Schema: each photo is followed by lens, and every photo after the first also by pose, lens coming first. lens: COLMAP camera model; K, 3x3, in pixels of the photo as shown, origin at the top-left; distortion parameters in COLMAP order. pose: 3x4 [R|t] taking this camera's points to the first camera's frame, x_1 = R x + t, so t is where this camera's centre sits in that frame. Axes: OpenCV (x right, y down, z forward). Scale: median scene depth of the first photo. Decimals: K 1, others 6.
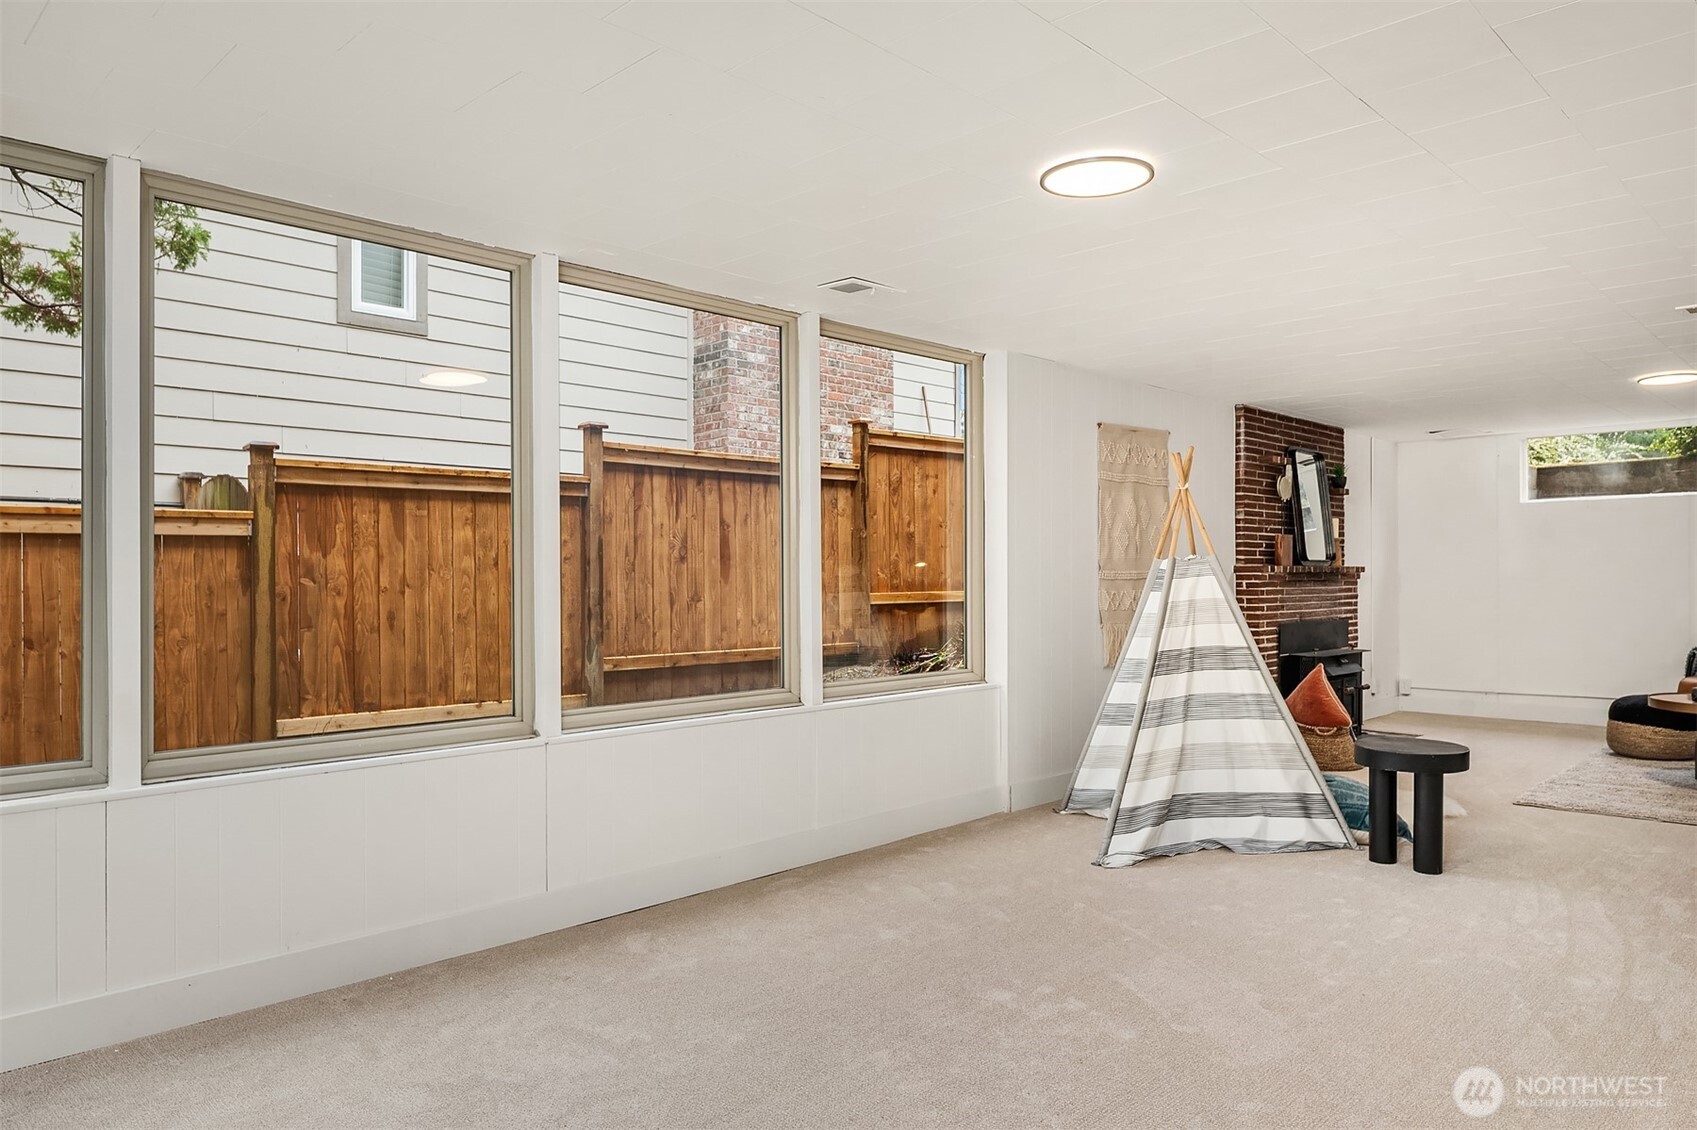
lens RADIAL K [[1087.2, 0, 866.1], [0, 1087.2, 574.4], [0, 0, 1]] dist [-0.008339, -0.003978]
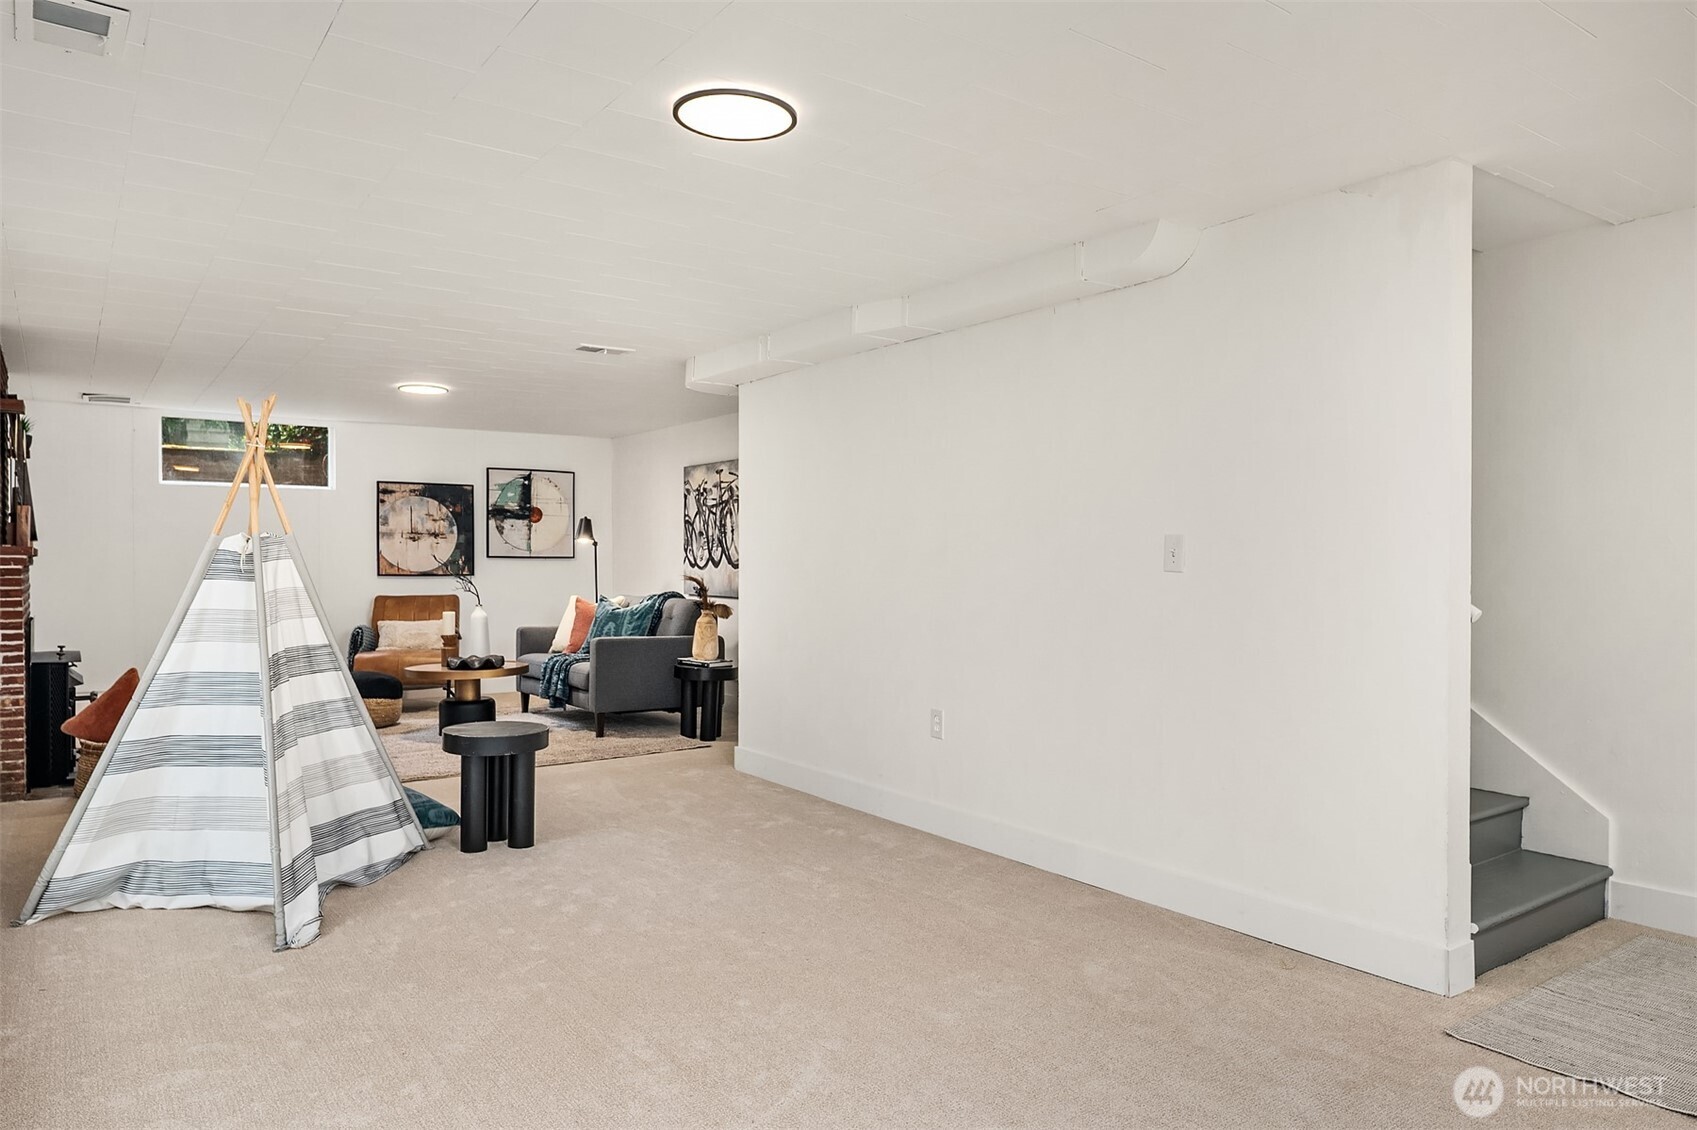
lens RADIAL K [[1111.7, 0, 851.7], [0, 1111.7, 526.3], [0, 0, 1]] dist [-0.029492, -0.000226]
pose [[0.165332, 0.038656, 0.985480, -0.291522], [-0.007636, 0.999252, -0.037915, 0.002578], [-0.986208, -0.001256, 0.165504, 0.303661]]
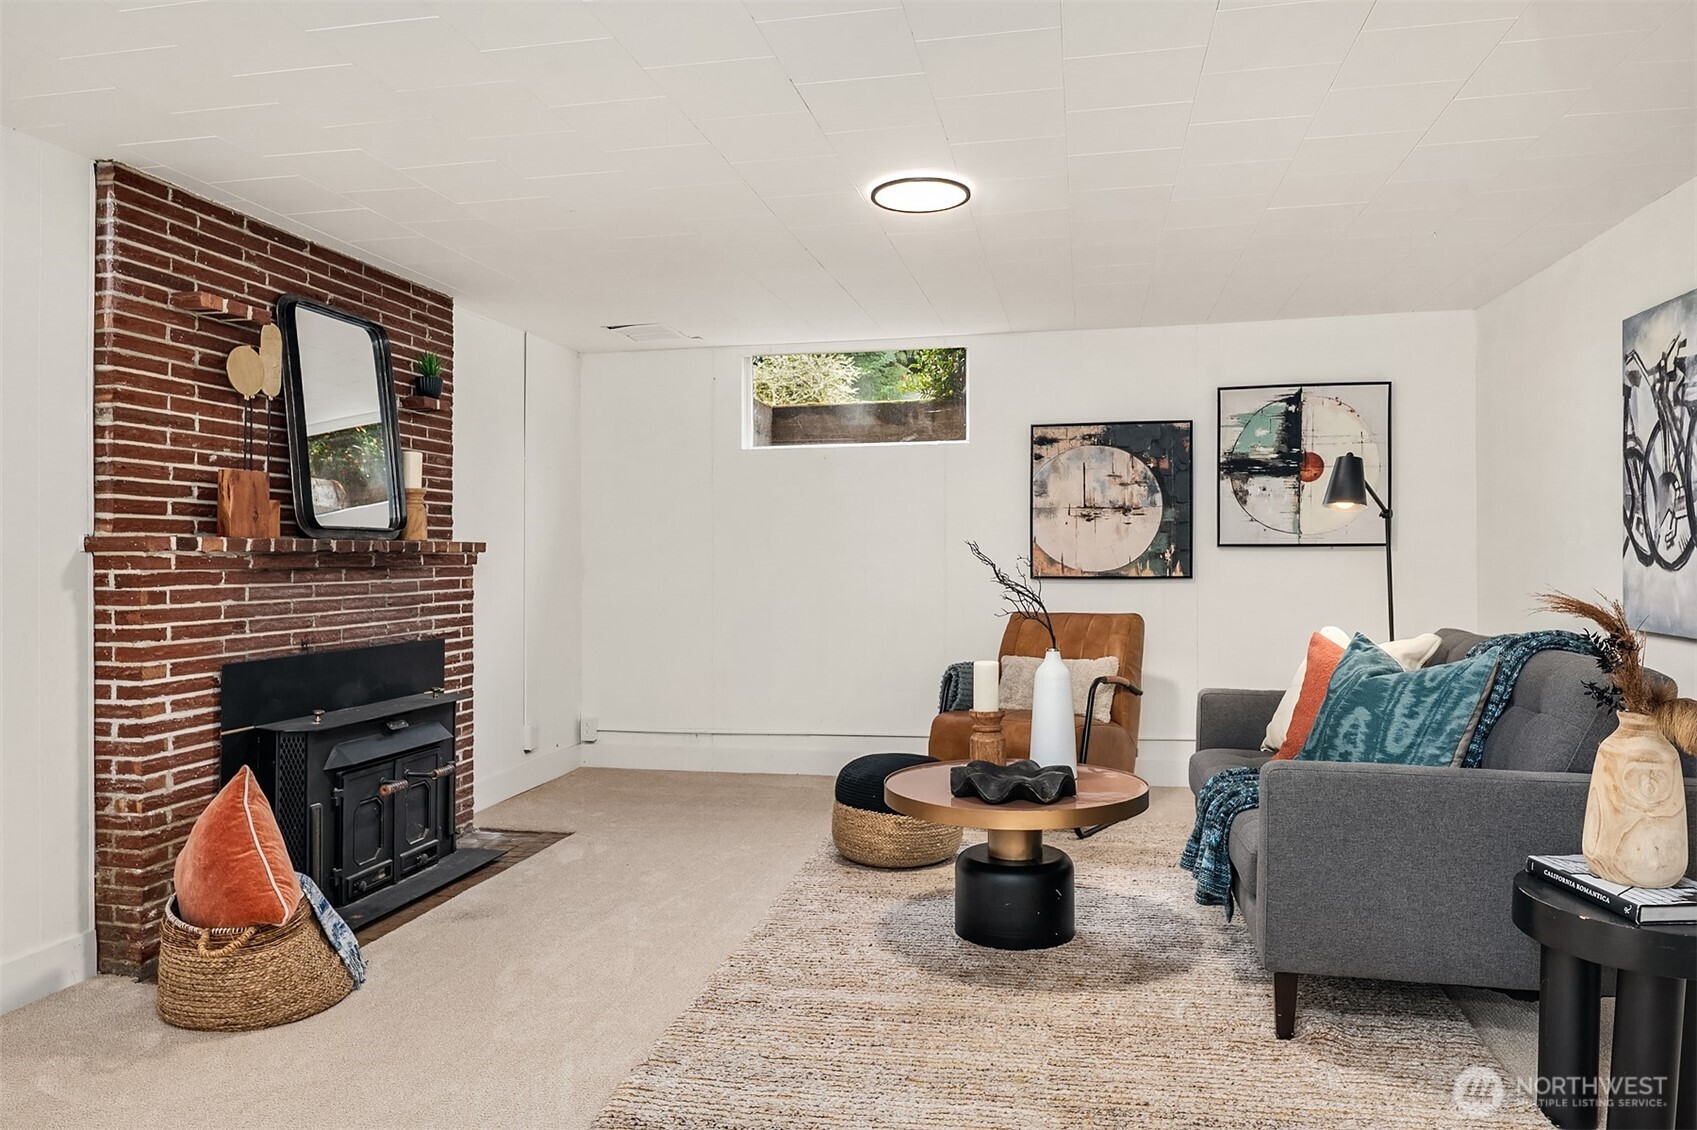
lens RADIAL K [[1087.2, 0, 866.1], [0, 1087.2, 574.4], [0, 0, 1]] dist [-0.008339, -0.003978]
pose [[0.835640, -0.007564, 0.549225, 0.360063], [-0.001805, 0.999862, 0.016516, -0.000210], [-0.549274, -0.014793, 0.835511, 0.475029]]
